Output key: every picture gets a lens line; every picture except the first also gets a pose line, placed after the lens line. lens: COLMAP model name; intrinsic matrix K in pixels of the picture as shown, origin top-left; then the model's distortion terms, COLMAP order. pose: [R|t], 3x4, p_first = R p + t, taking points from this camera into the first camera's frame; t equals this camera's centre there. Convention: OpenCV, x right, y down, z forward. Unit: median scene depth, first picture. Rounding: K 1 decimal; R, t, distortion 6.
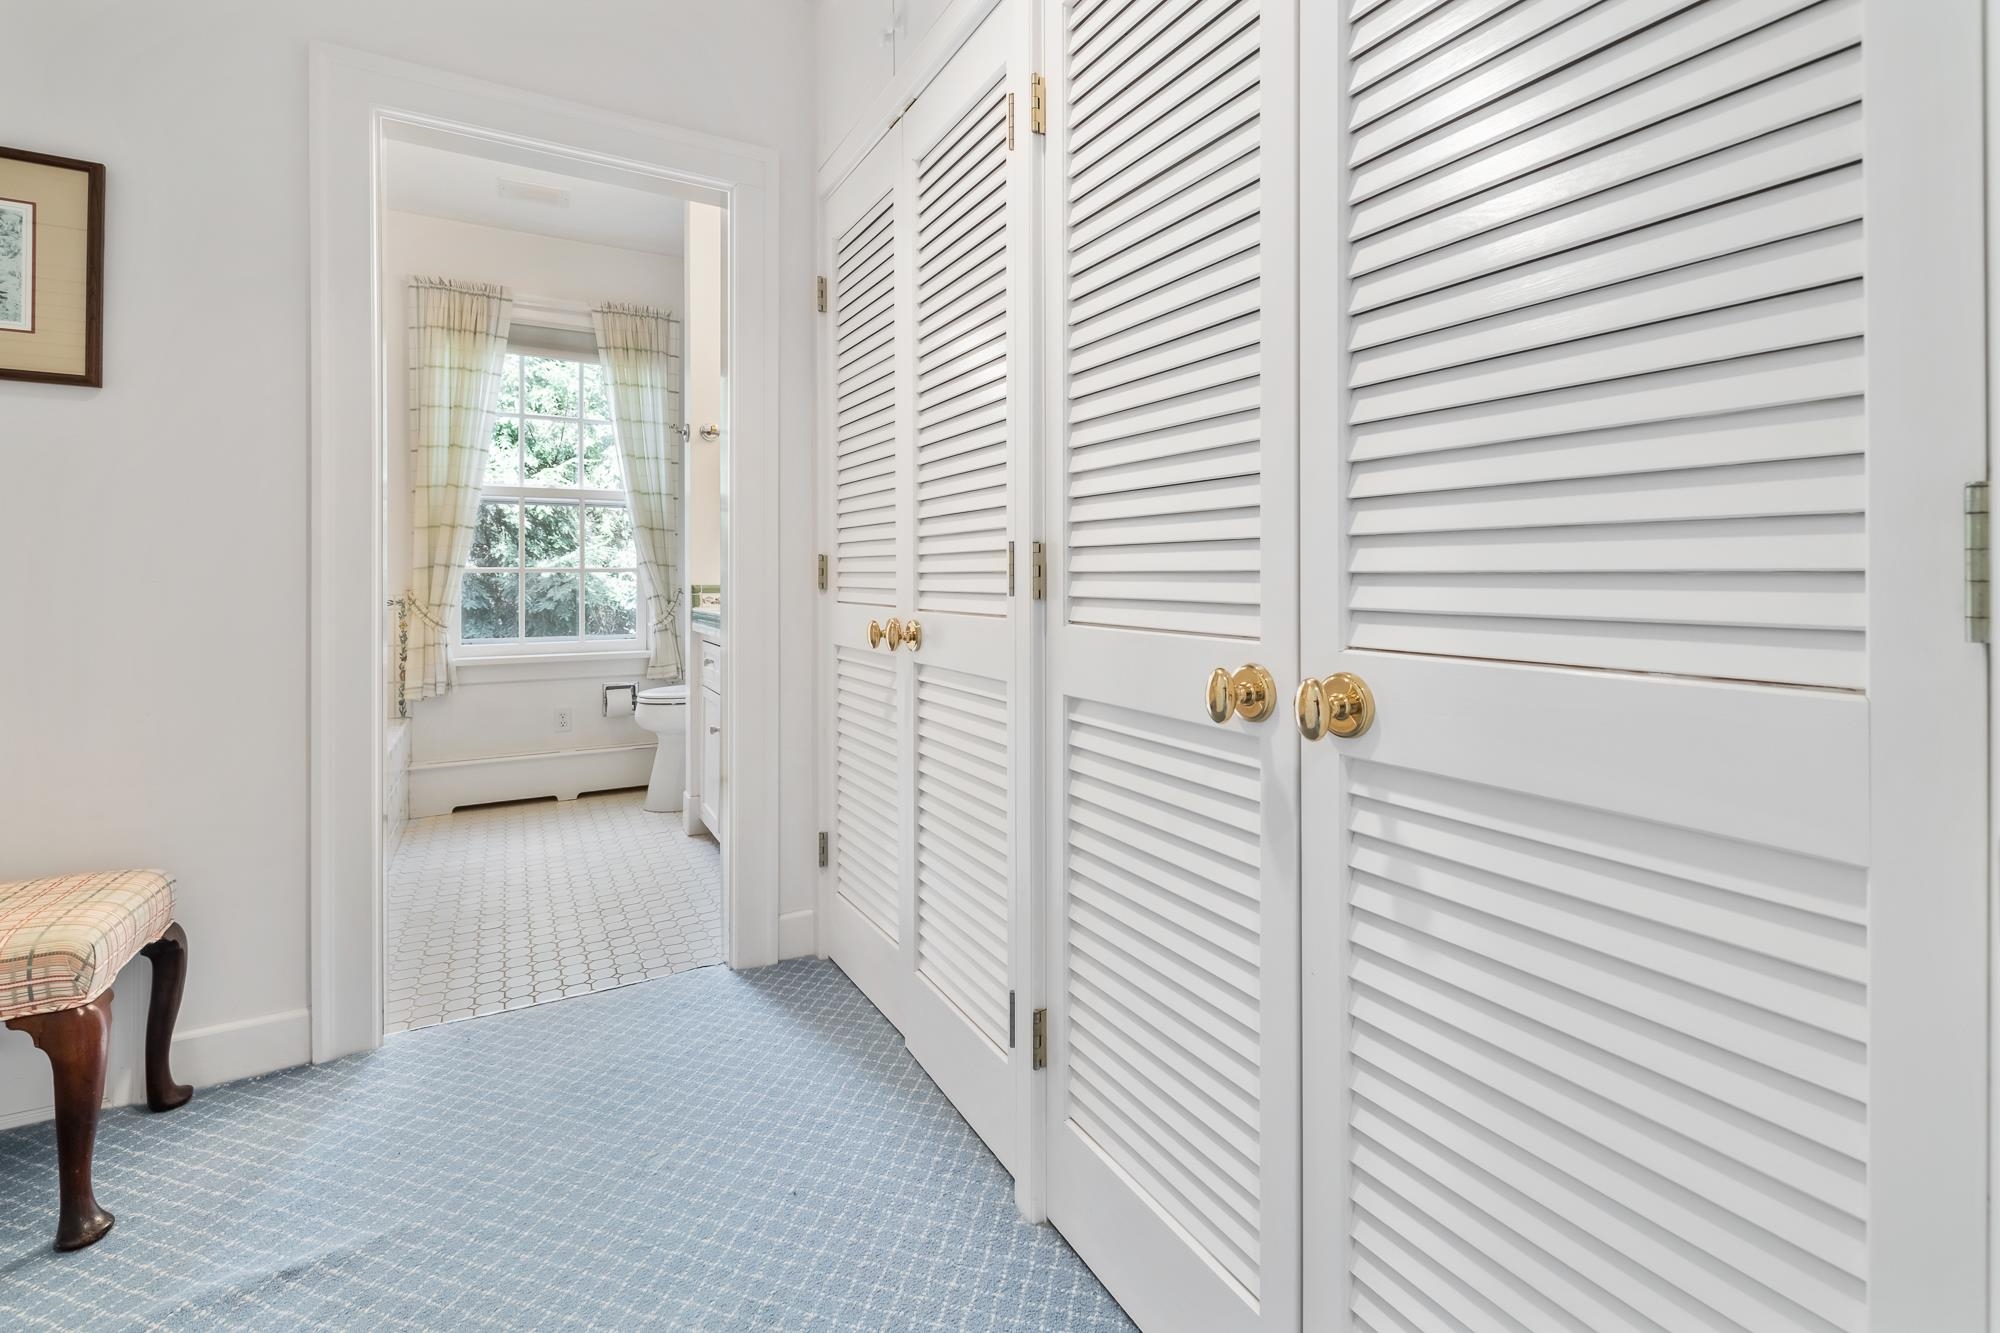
lens RADIAL K [[877.4, 0, 1012.1], [0, 877.4, 575.3], [0, 0, 1]] dist [-0.003198, -0.001451]
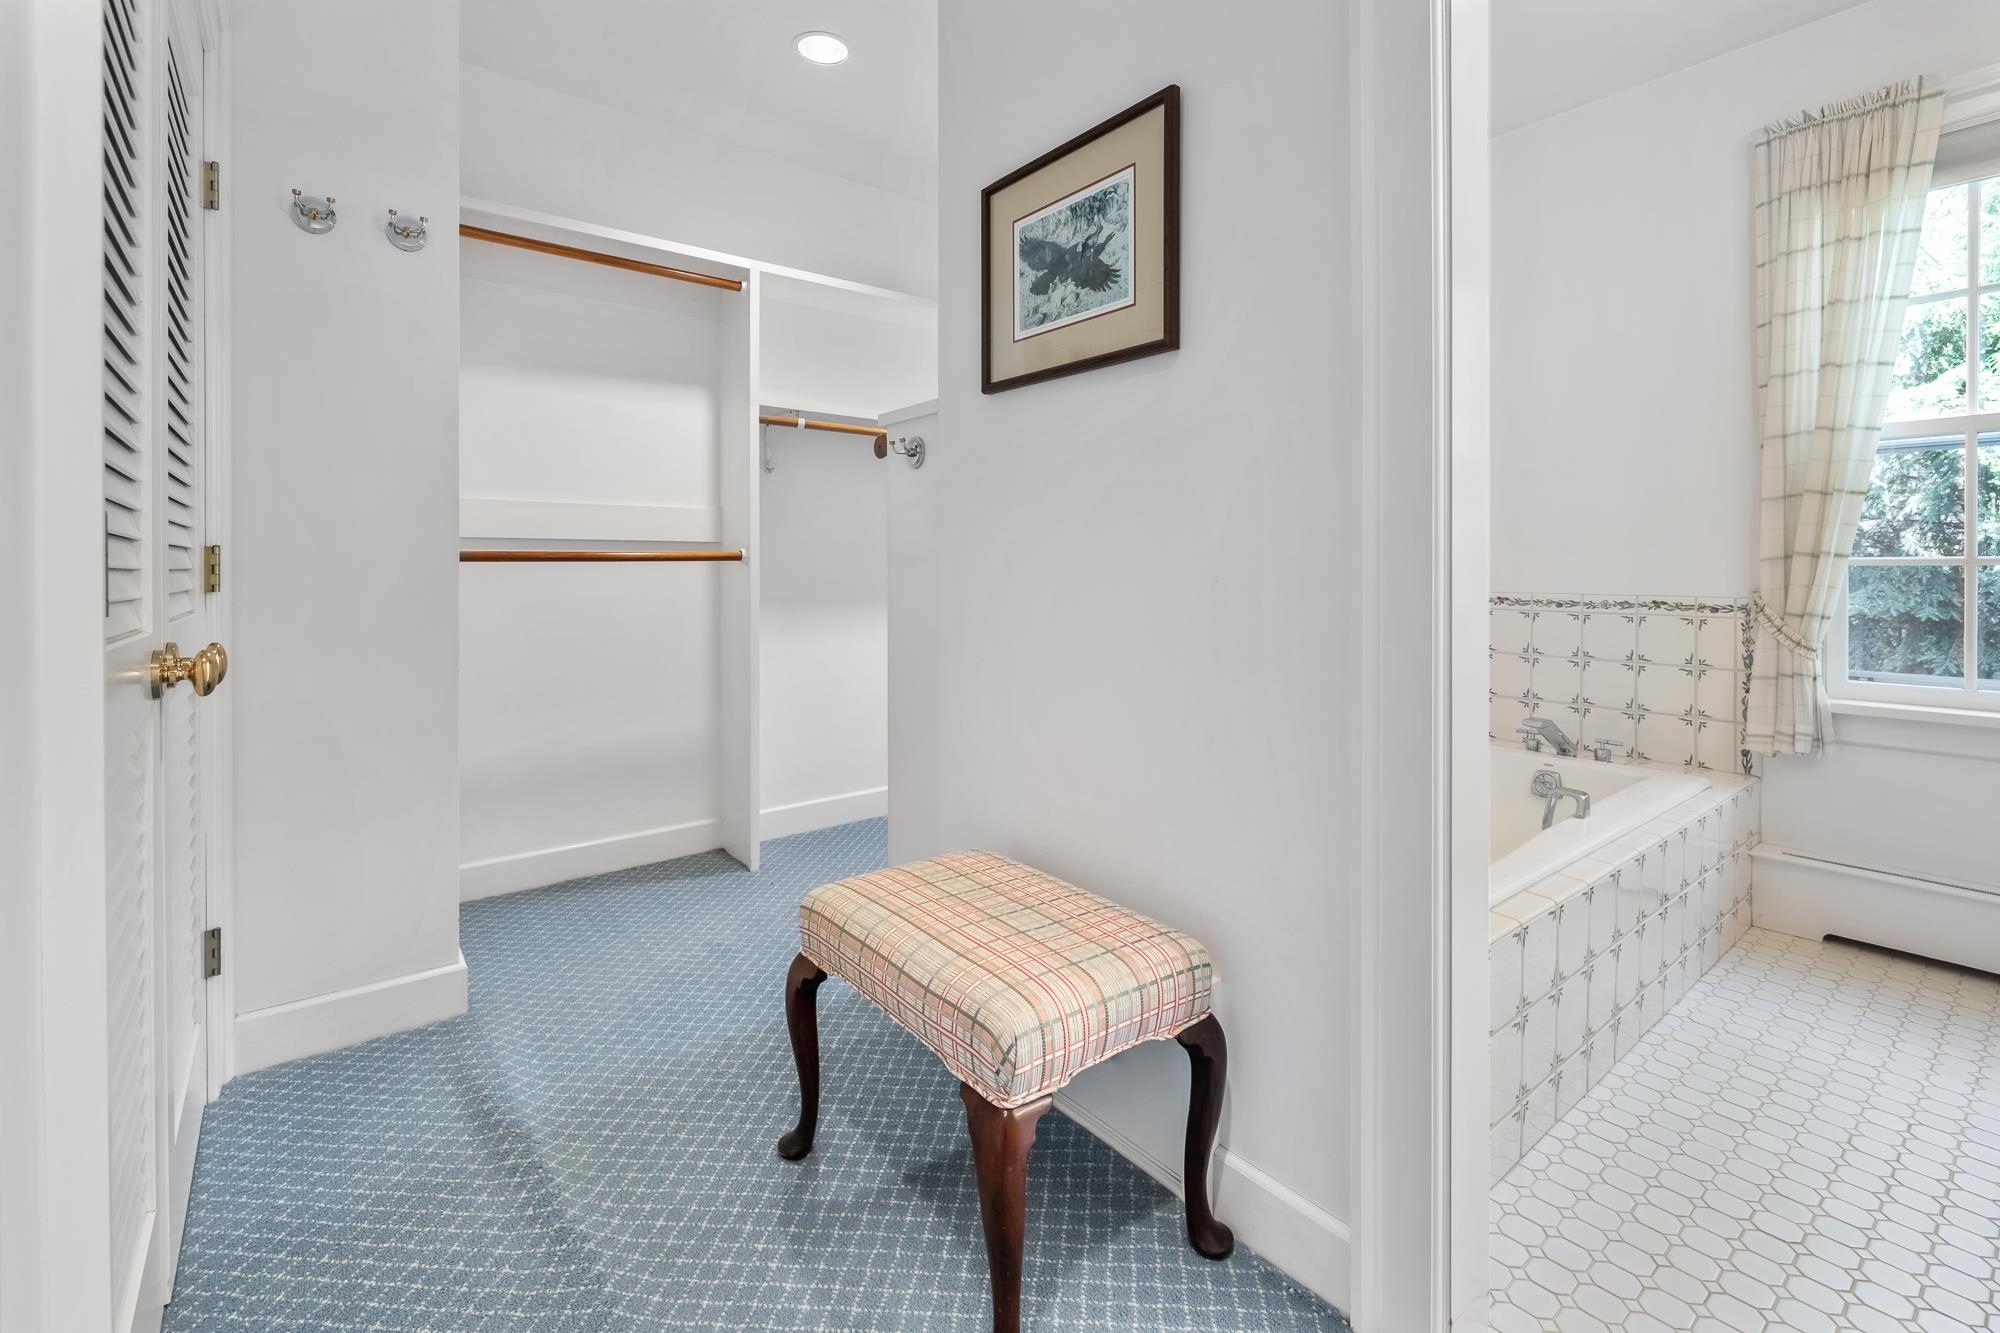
lens RADIAL K [[877.4, 0, 1012.1], [0, 877.4, 575.3], [0, 0, 1]] dist [-0.003198, -0.001451]
pose [[0.151561, 0.007982, -0.988416, -0.094893], [-0.001111, 0.999968, 0.007905, -0.000402], [0.988447, -0.000100, 0.151565, 0.305308]]
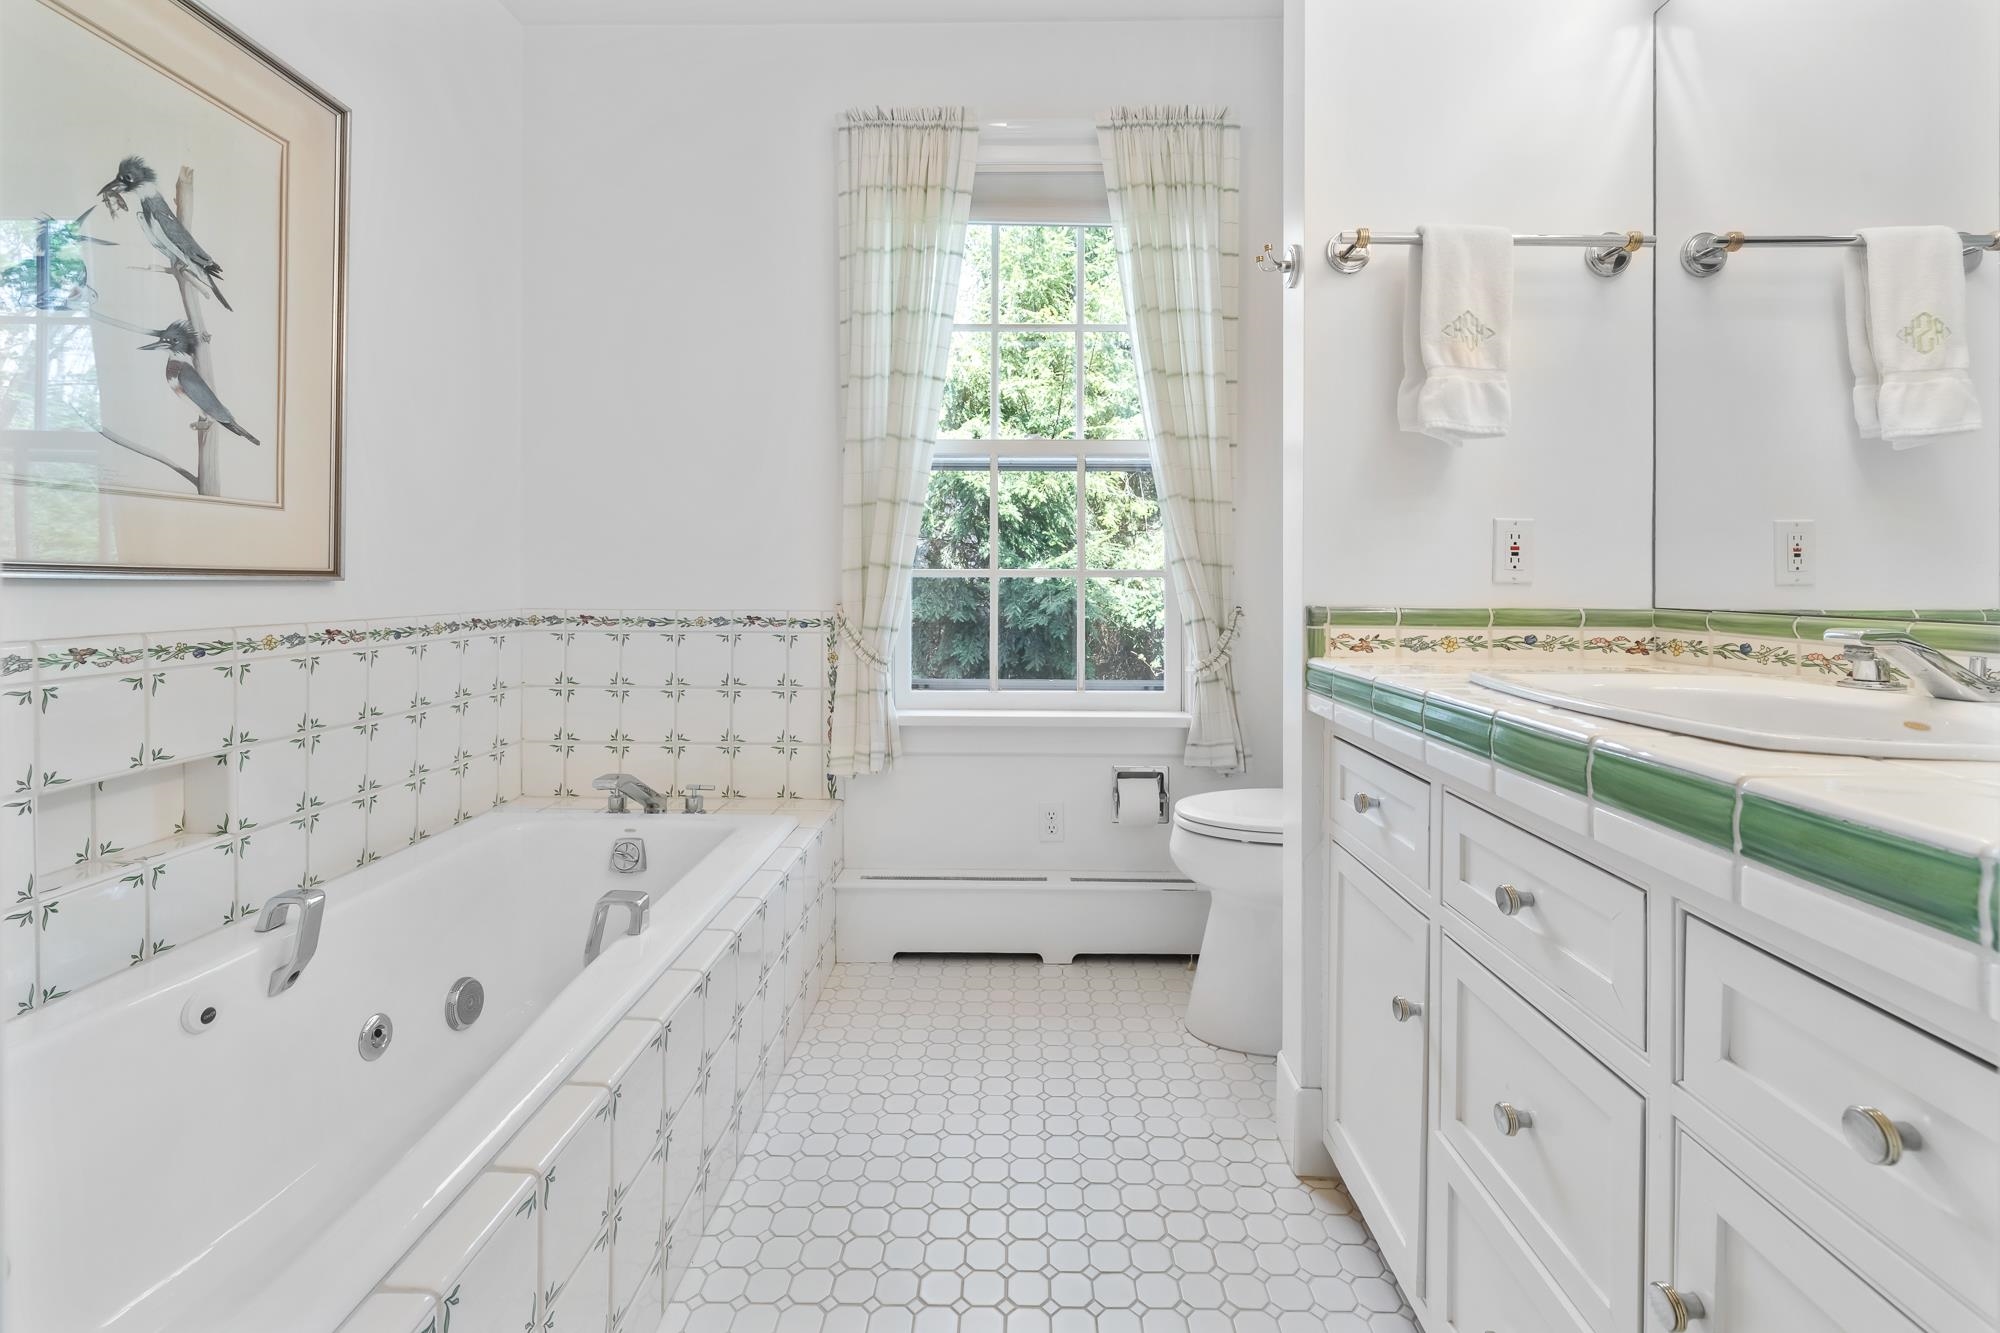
lens RADIAL K [[877.4, 0, 1012.1], [0, 877.4, 575.3], [0, 0, 1]] dist [-0.003198, -0.001451]
pose [[0.860256, 0.001012, -0.509862, -0.237205], [-0.004361, 0.999976, -0.005373, -0.001154], [0.509844, 0.006846, 0.860239, 0.484828]]
